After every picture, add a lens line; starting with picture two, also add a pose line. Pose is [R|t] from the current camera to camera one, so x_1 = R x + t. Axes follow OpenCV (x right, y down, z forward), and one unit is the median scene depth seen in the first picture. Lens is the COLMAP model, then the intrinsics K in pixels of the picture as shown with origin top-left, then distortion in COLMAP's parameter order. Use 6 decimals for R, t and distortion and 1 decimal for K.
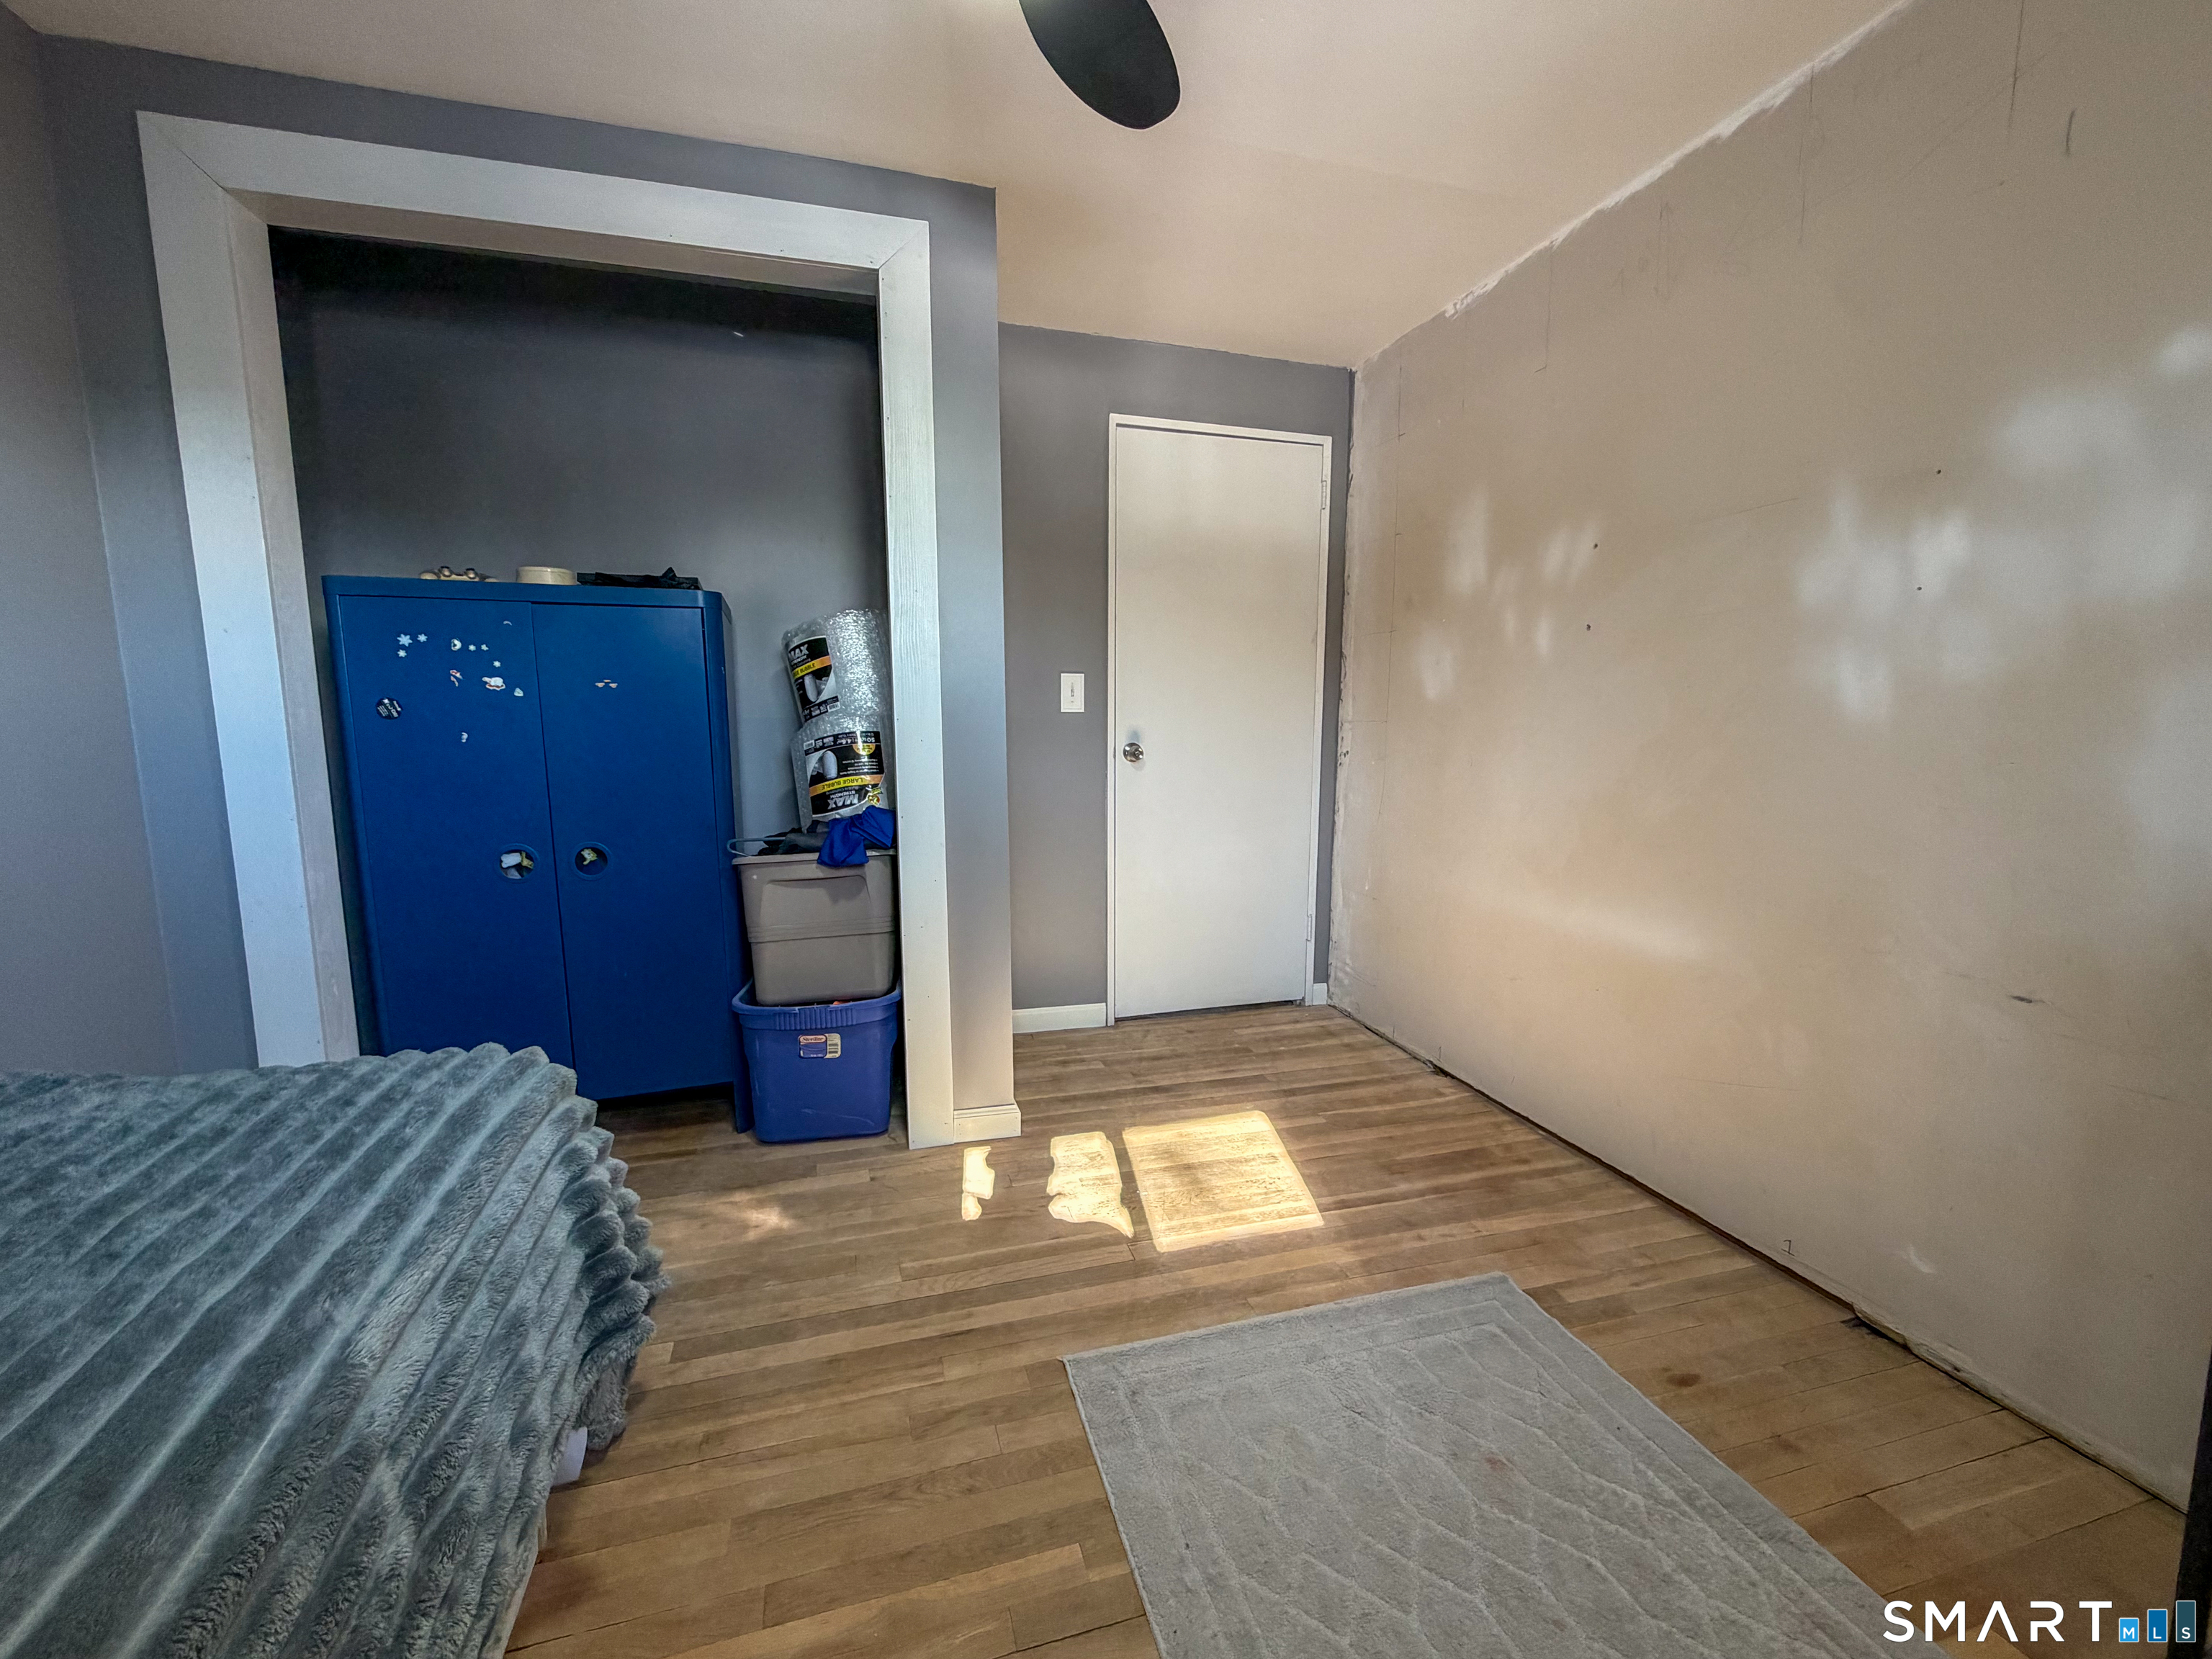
lens RADIAL K [[889.4, 0, 1108.2], [0, 889.4, 831.6], [0, 0, 1]] dist [0.000062, 0.000193]
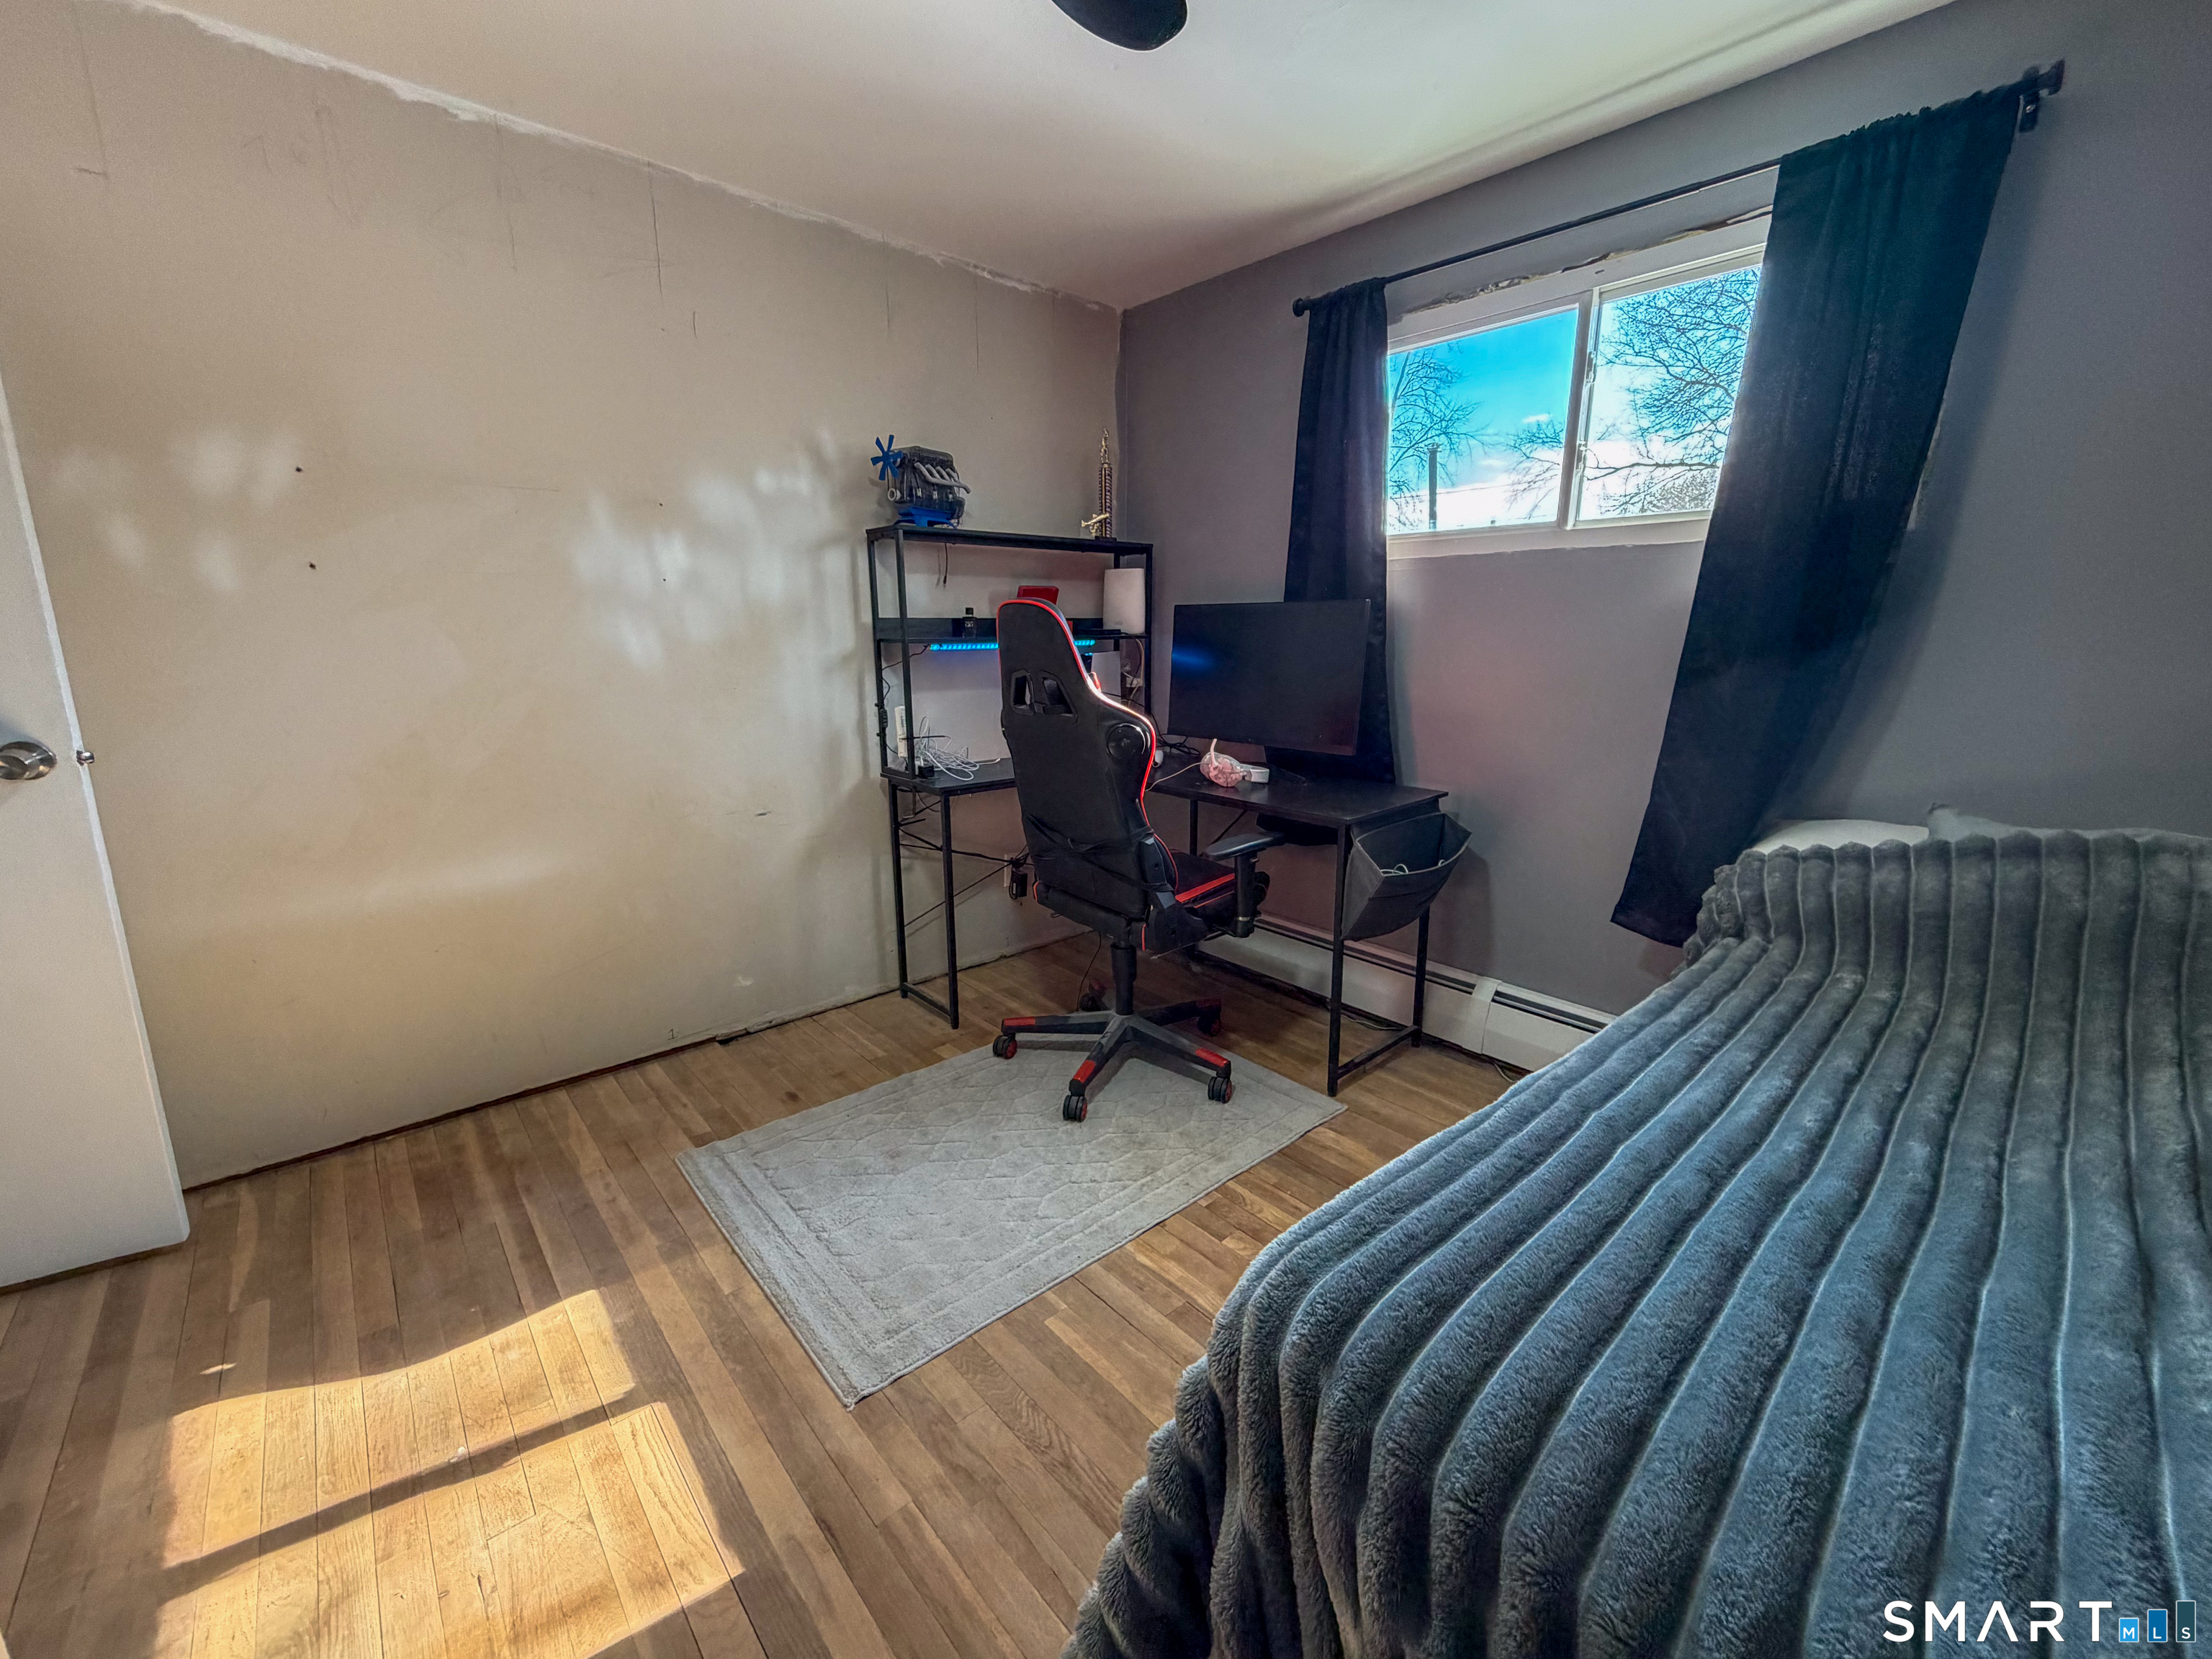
lens RADIAL K [[895.0, 0, 1089.1], [0, 895.0, 832.7], [0, 0, 1]] dist [-0.001280, 0.000291]
pose [[-0.421386, -0.200290, 0.884488, -0.769150], [0.113562, 0.955976, 0.270581, -0.168309], [-0.899743, 0.214463, -0.380089, 0.912488]]
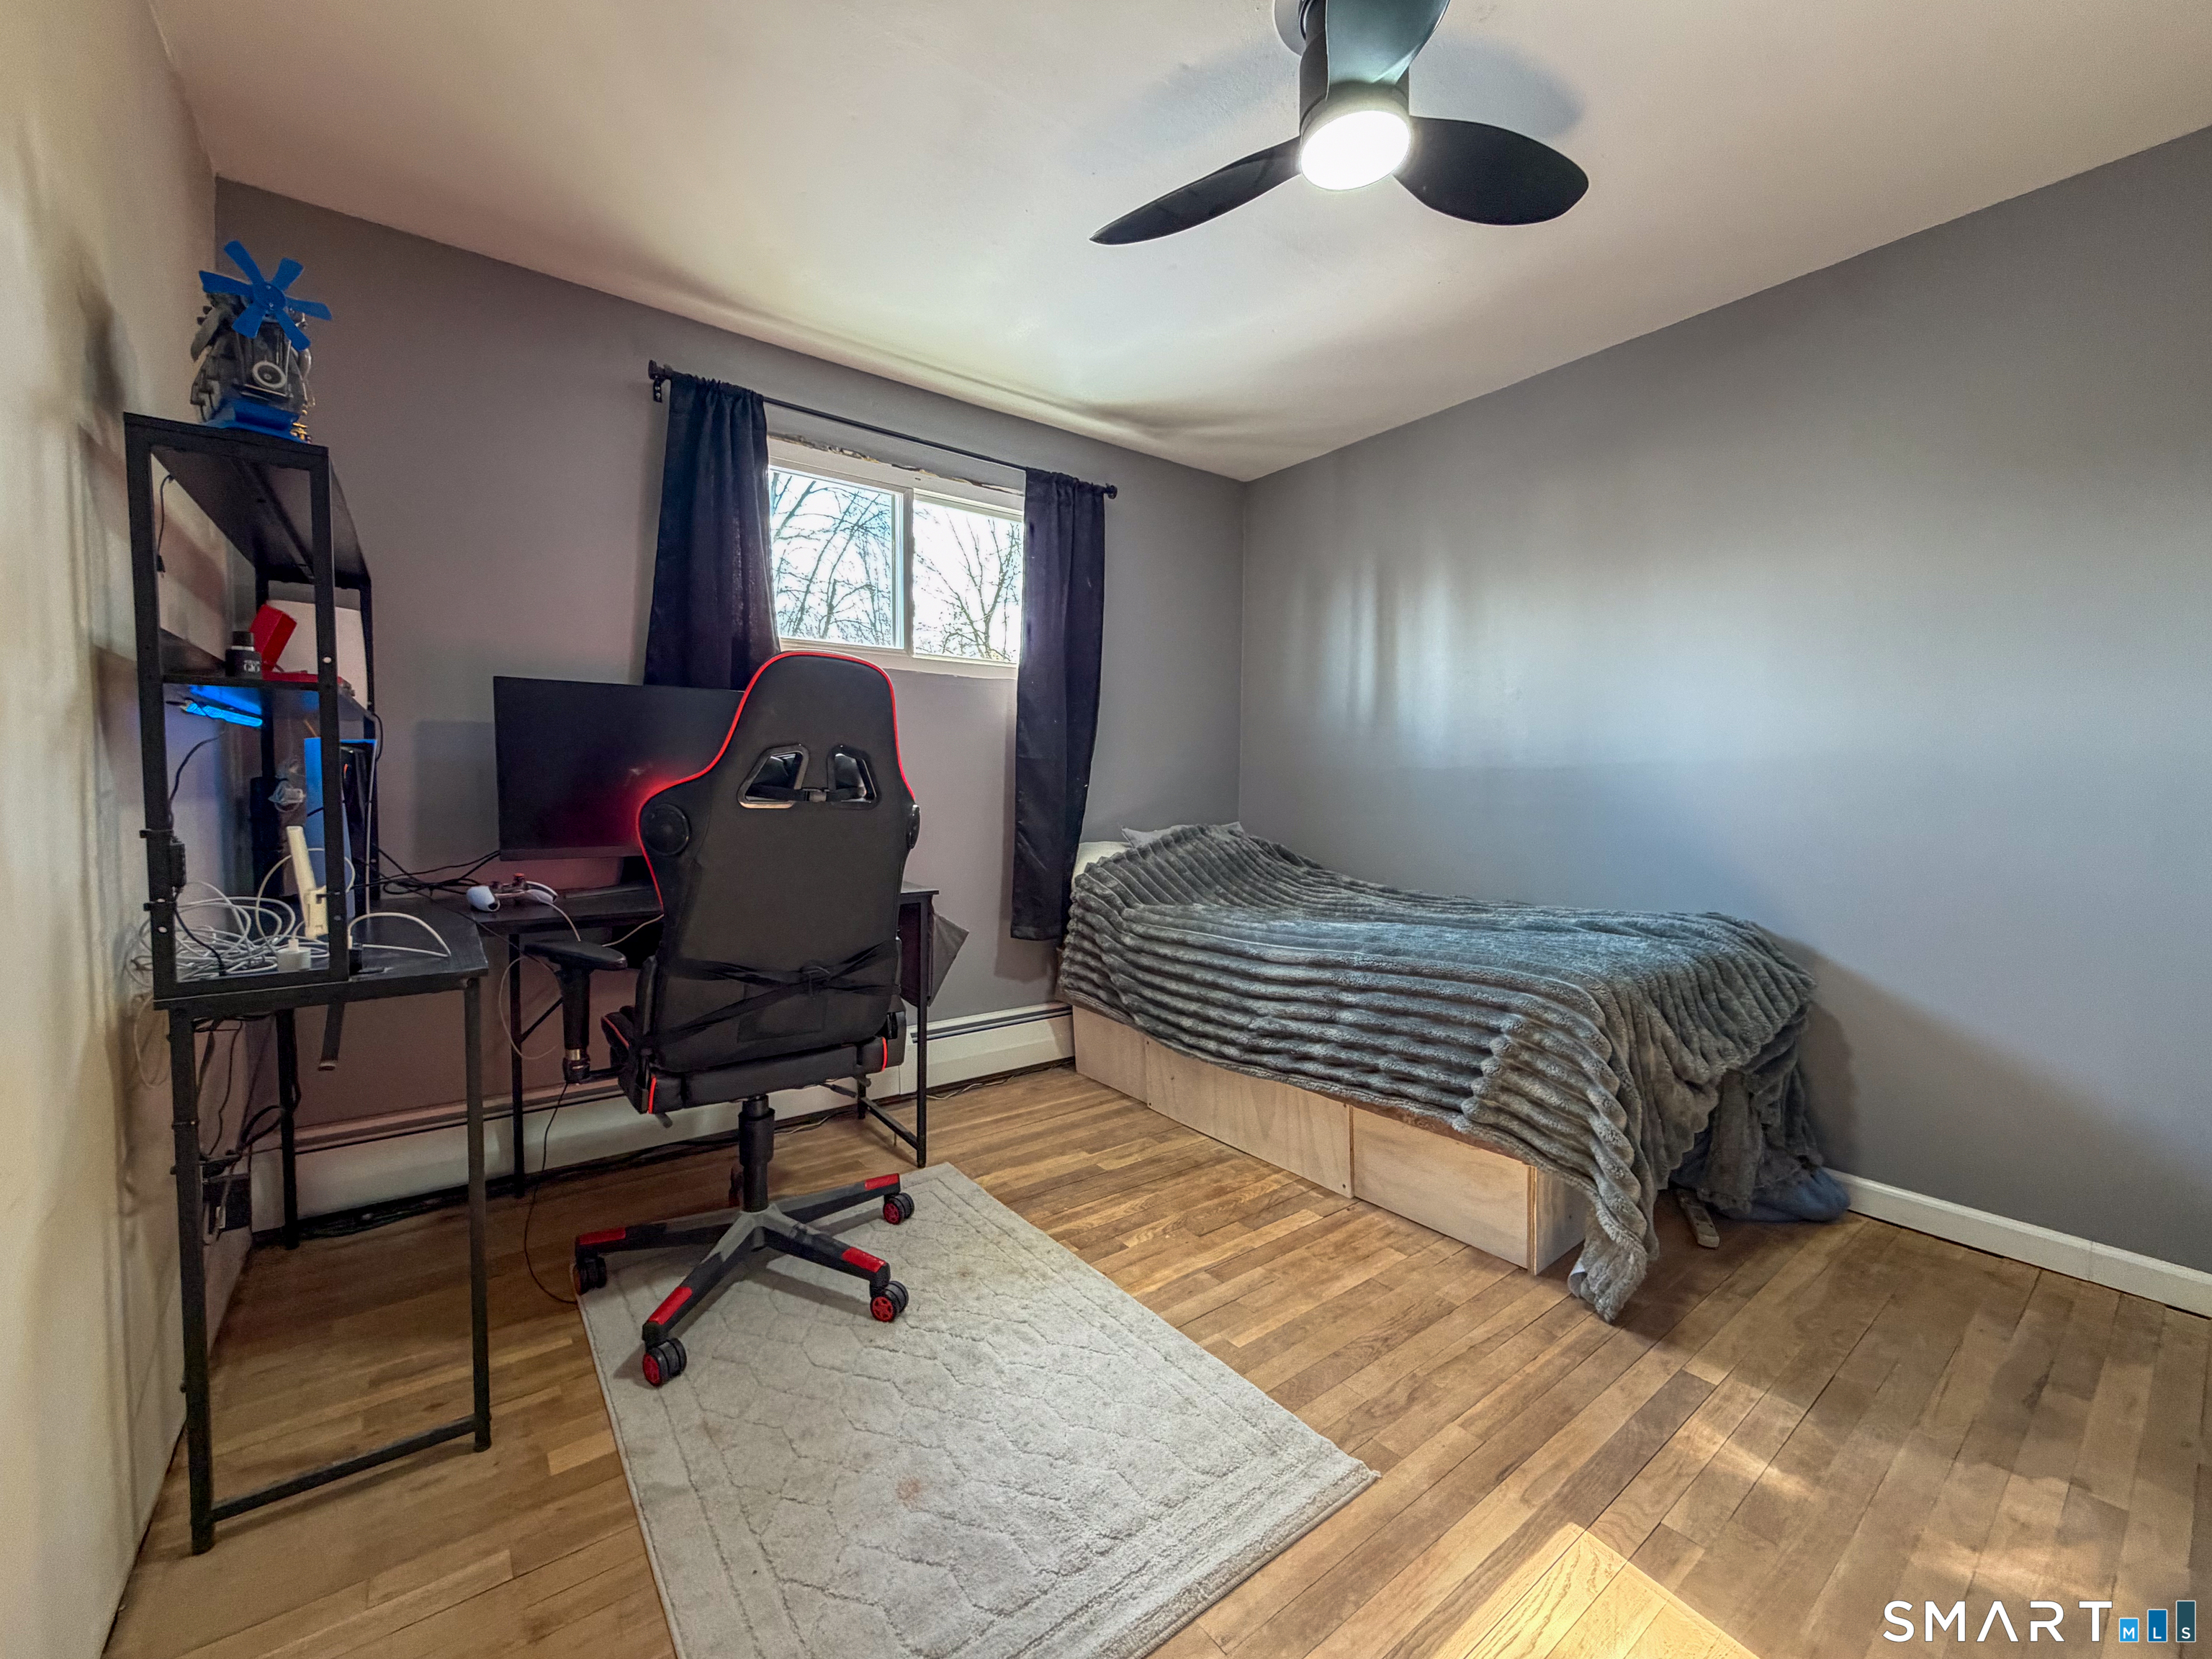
lens RADIAL K [[901.0, 0, 1096.7], [0, 901.0, 830.7], [0, 0, 1]] dist [-0.000347, 0.000321]
pose [[-0.932107, 0.012437, -0.361970, 0.472744], [-0.055175, 0.982869, 0.175853, -0.155672], [0.357956, 0.183886, -0.915453, 1.454604]]
